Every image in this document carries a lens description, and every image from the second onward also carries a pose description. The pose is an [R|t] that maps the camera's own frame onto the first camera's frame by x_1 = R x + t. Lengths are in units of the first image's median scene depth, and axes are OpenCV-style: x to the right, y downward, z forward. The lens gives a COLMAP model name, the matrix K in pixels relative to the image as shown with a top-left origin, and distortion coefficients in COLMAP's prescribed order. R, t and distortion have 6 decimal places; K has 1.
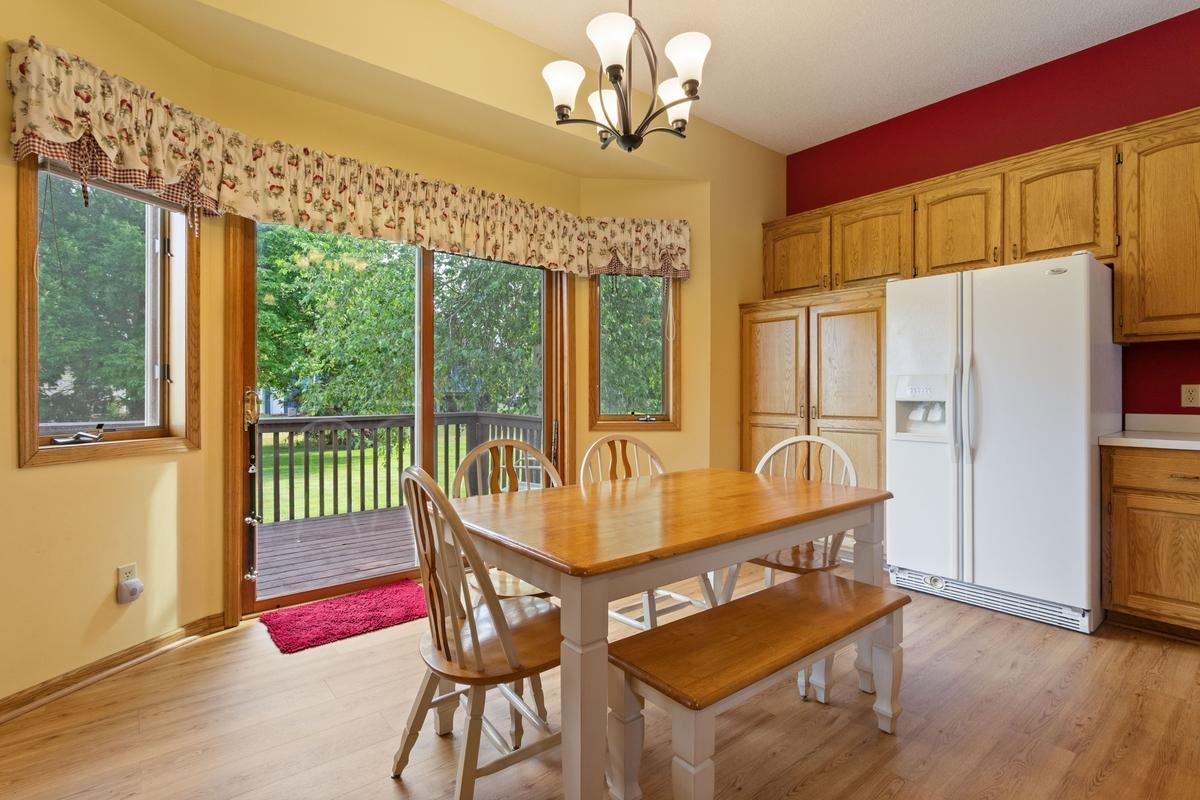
lens RADIAL K [[572.0, 0, 592.1], [0, 572.0, 390.7], [0, 0, 1]] dist [-0.003149, 0.000957]
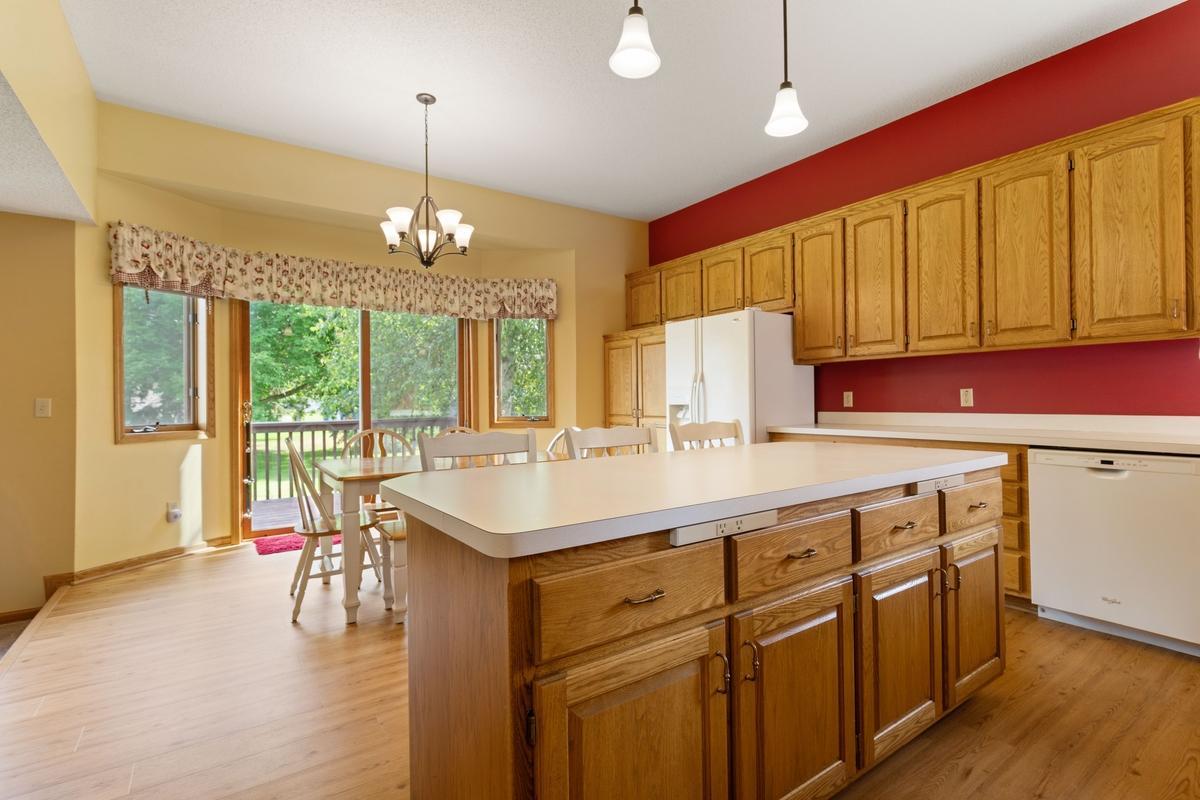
lens RADIAL K [[572.0, 0, 609.4], [0, 572.0, 397.5], [0, 0, 1]] dist [-0.003149, 0.000957]
pose [[0.997048, -0.011248, -0.075953, 0.538514], [0.011117, 0.999936, -0.002145, 0.000895], [0.075972, 0.001295, 0.997109, -0.530923]]
